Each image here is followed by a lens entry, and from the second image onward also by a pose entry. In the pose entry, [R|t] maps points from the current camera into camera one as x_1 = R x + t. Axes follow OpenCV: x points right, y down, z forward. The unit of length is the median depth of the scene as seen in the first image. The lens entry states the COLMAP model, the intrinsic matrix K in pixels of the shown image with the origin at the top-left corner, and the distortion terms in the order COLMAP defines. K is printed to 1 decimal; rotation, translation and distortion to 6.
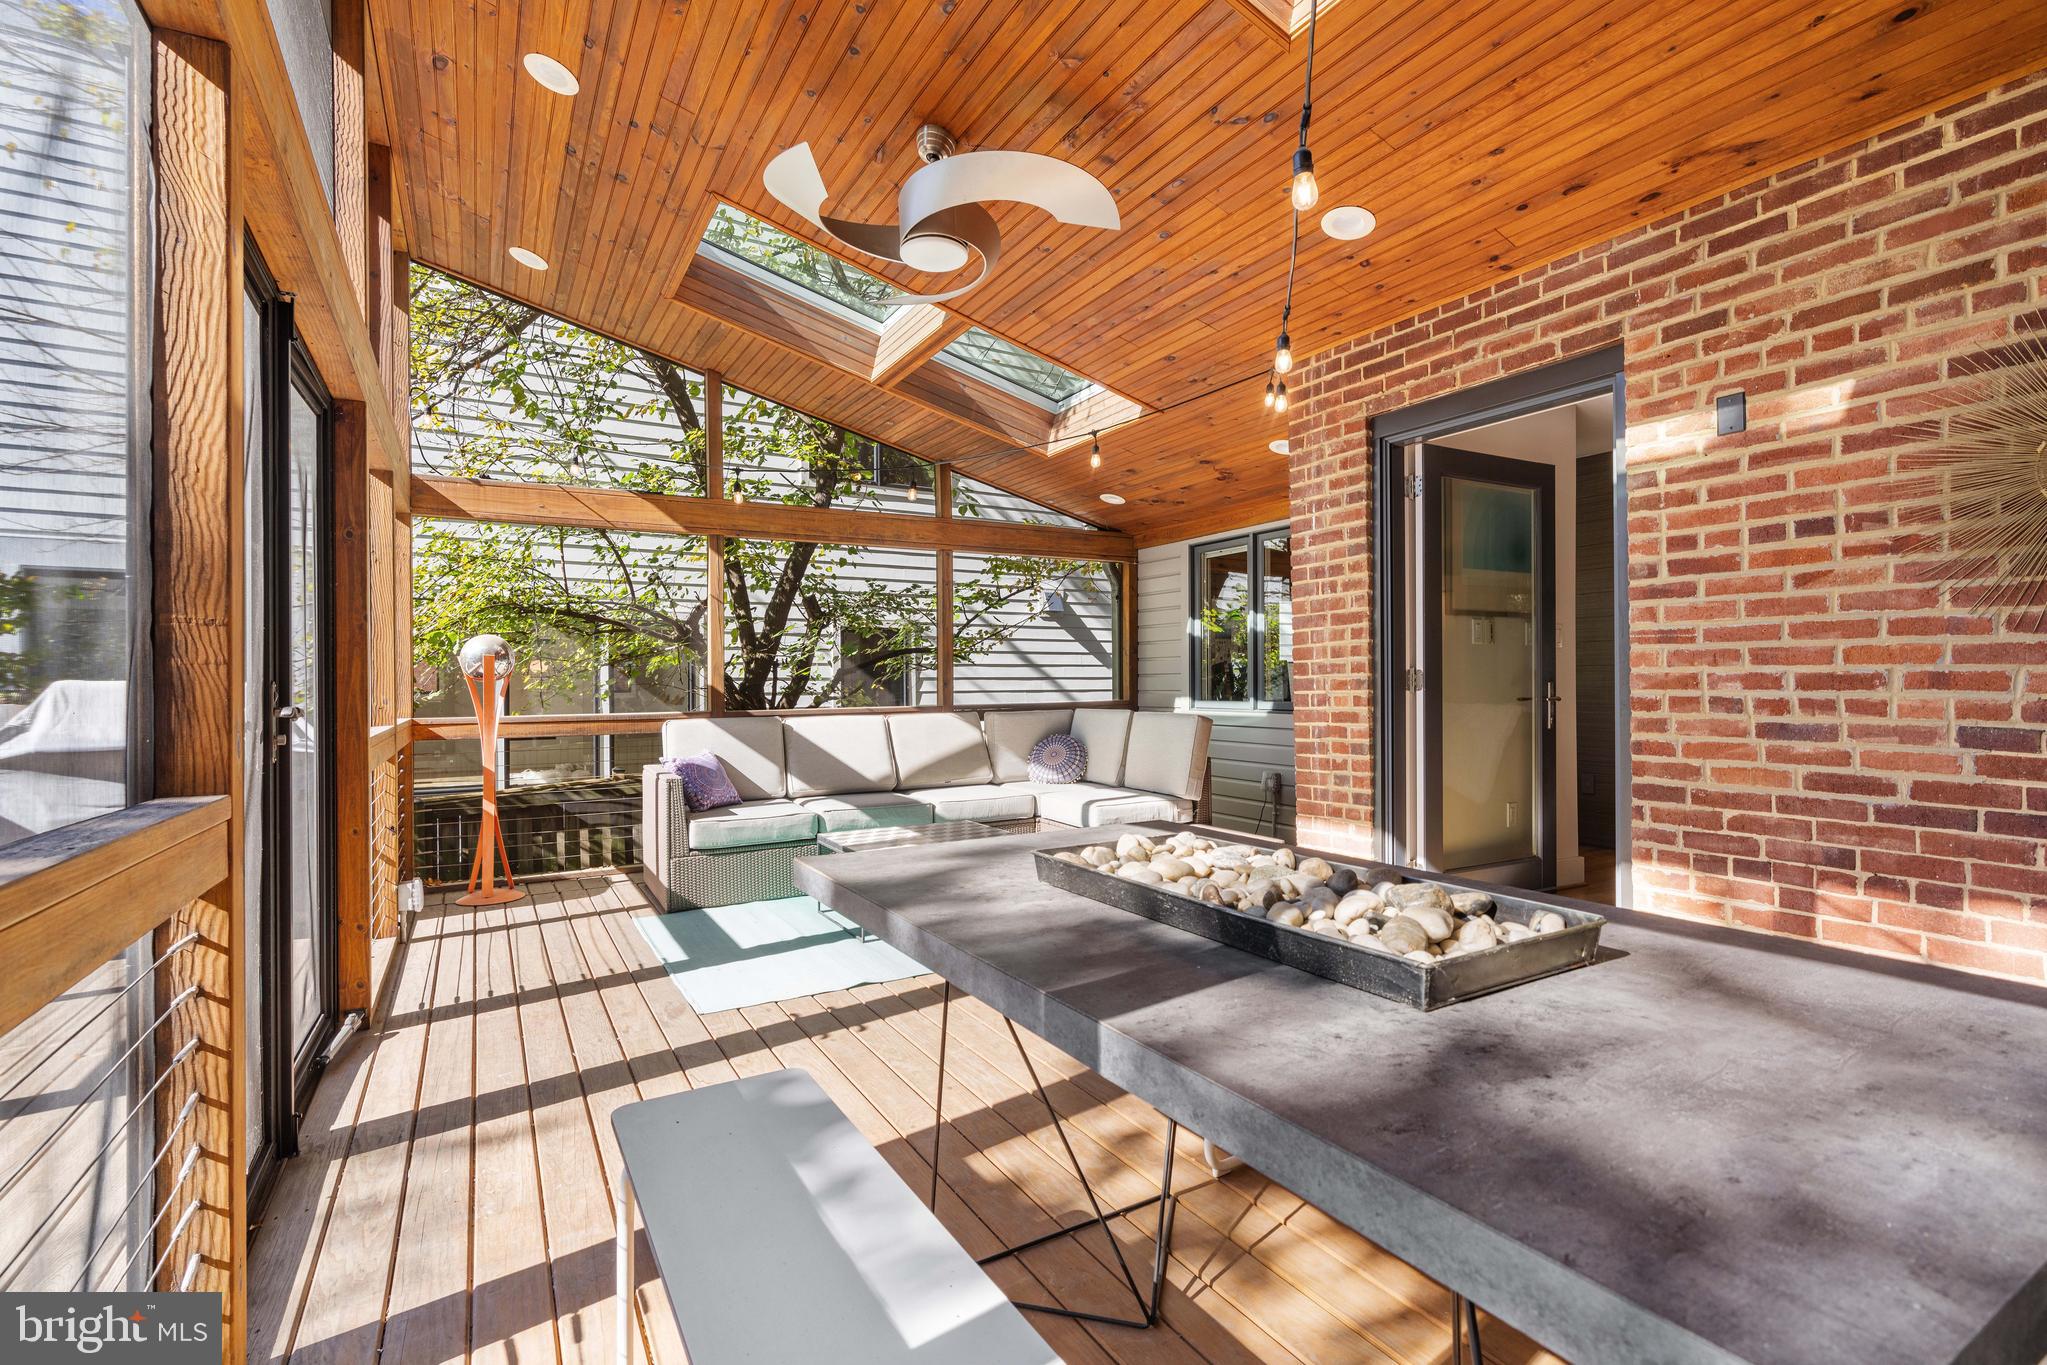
lens RADIAL K [[918.5, 0, 1004.8], [0, 918.5, 683.0], [0, 0, 1]] dist [-0.007202, 0.003960]
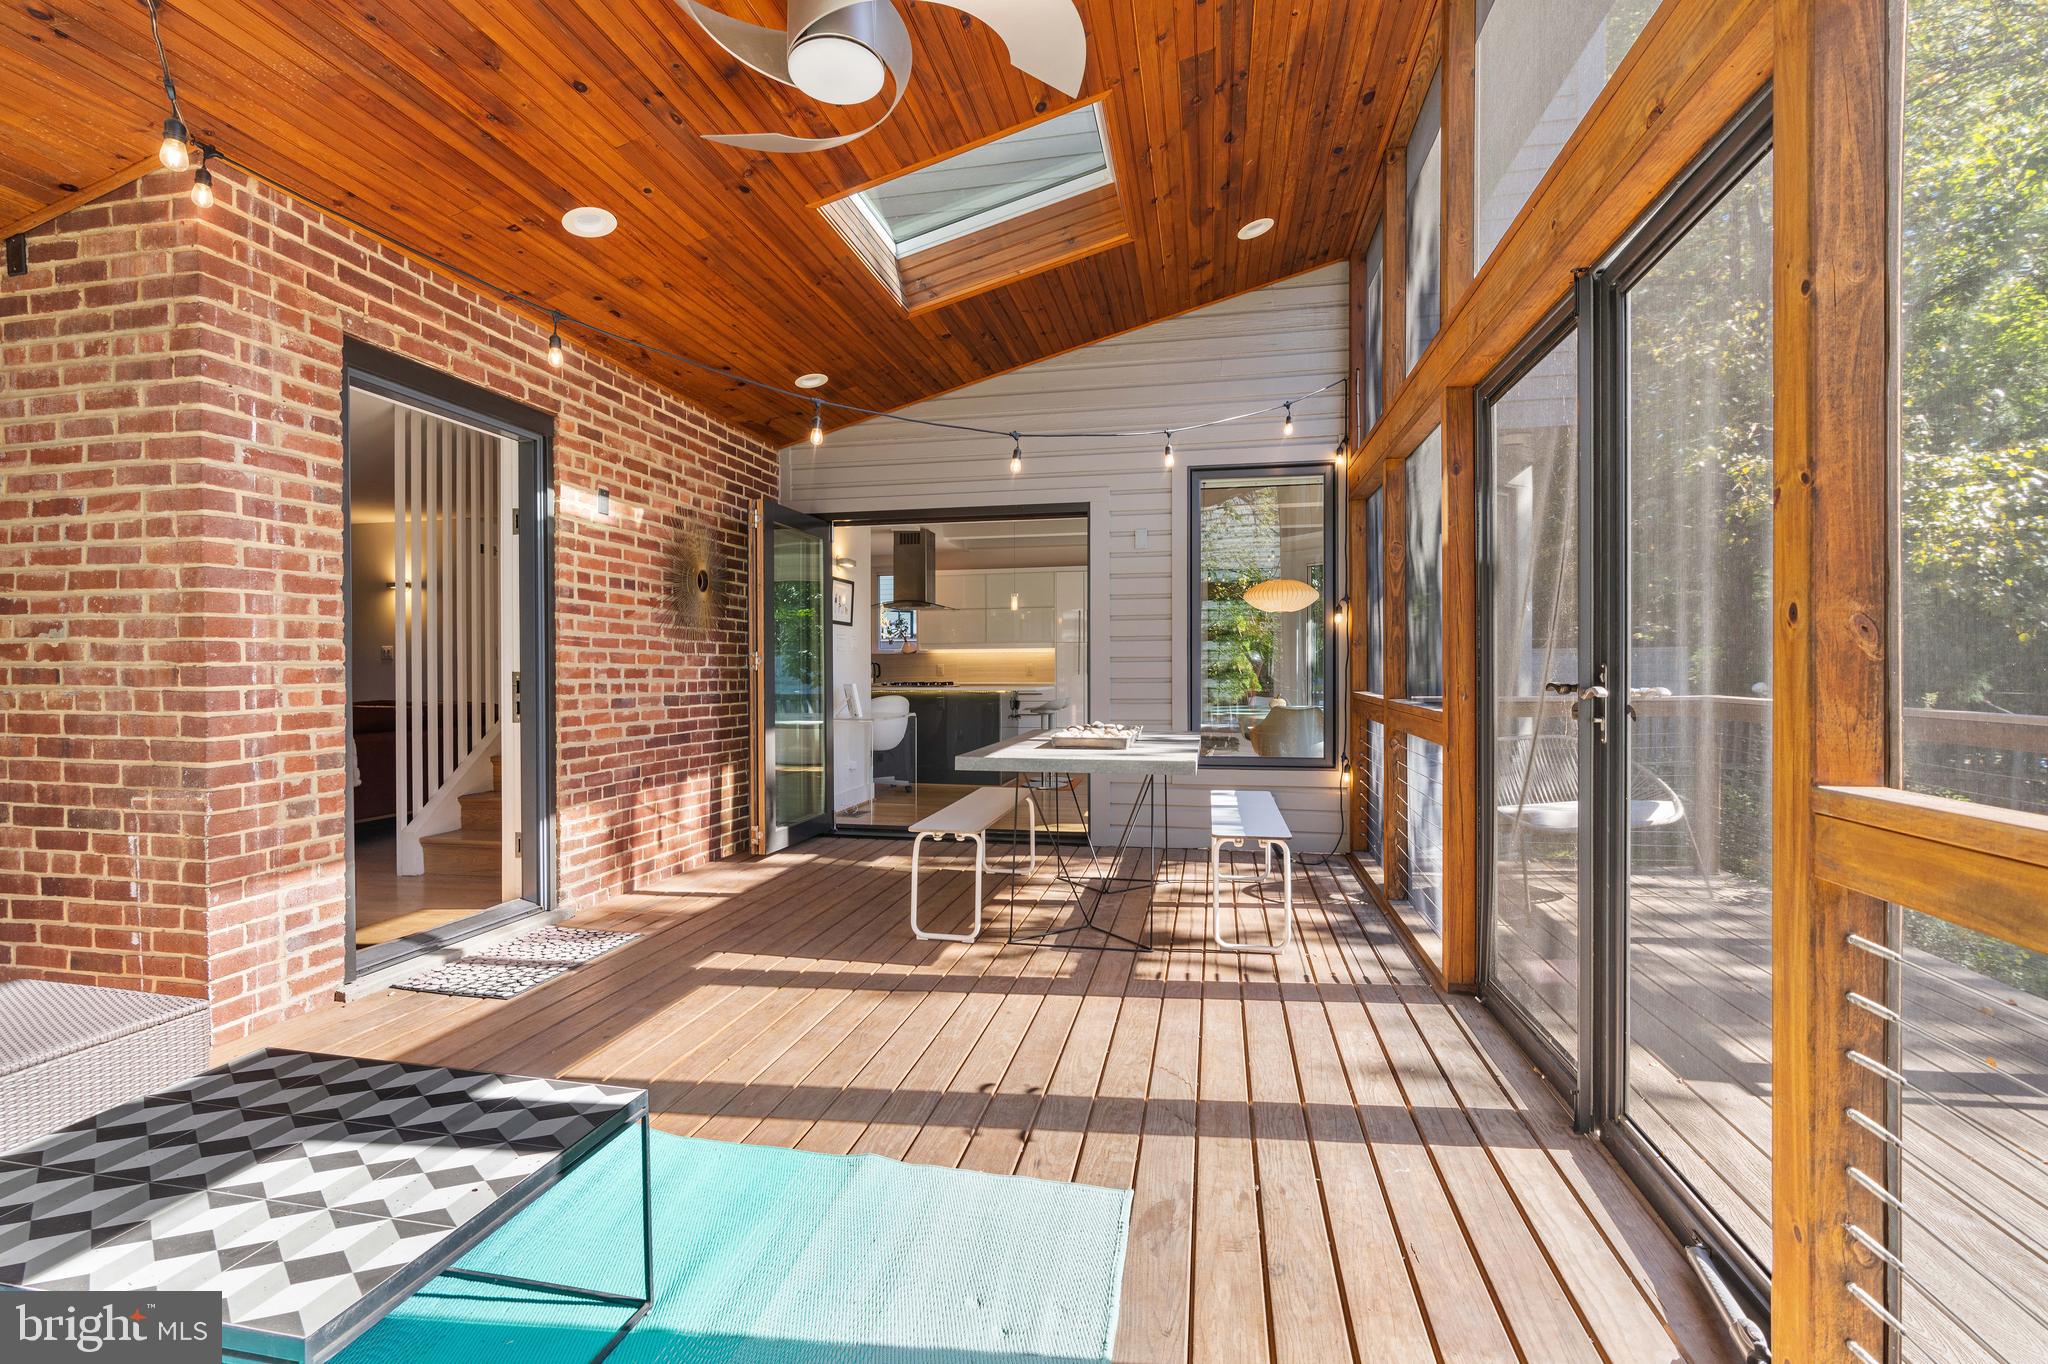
lens RADIAL K [[918.9, 0, 1033.6], [0, 918.9, 678.4], [0, 0, 1]] dist [-0.007202, 0.003960]
pose [[-0.756829, 0.004259, 0.653599, -0.546973], [0.007075, 0.999974, 0.001677, 0.006821], [-0.653575, 0.005893, -0.756839, 1.194707]]
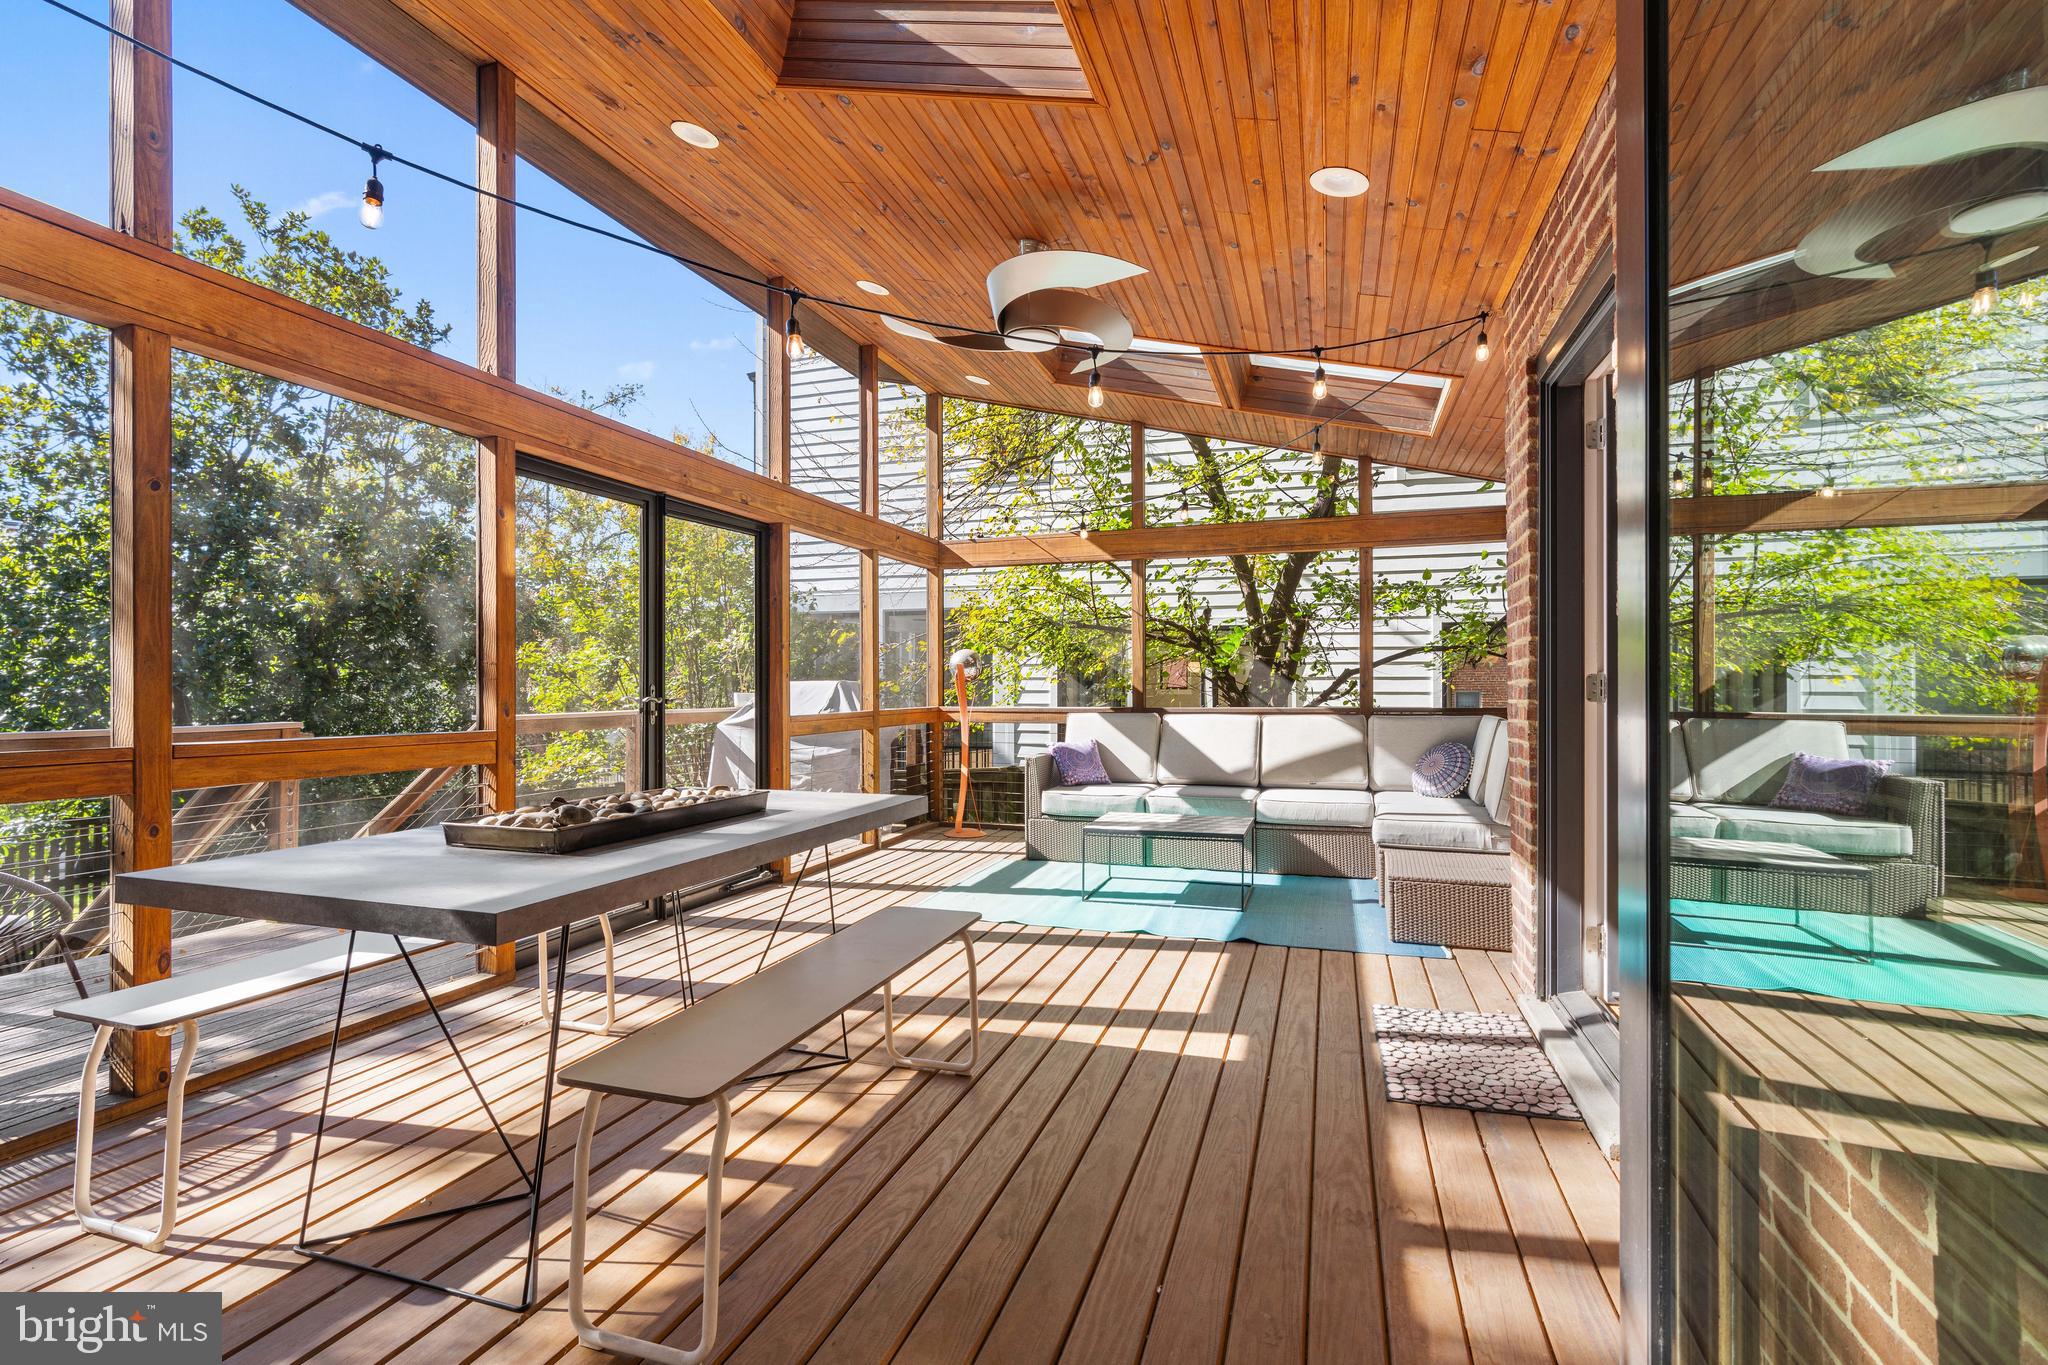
lens RADIAL K [[918.9, 0, 1024.6], [0, 918.9, 680.2], [0, 0, 1]] dist [-0.007202, 0.003960]
pose [[0.673715, 0.002239, -0.738988, 0.685690], [-0.001018, 0.999997, 0.002103, -0.009965], [0.738991, -0.000665, 0.673715, 0.130266]]
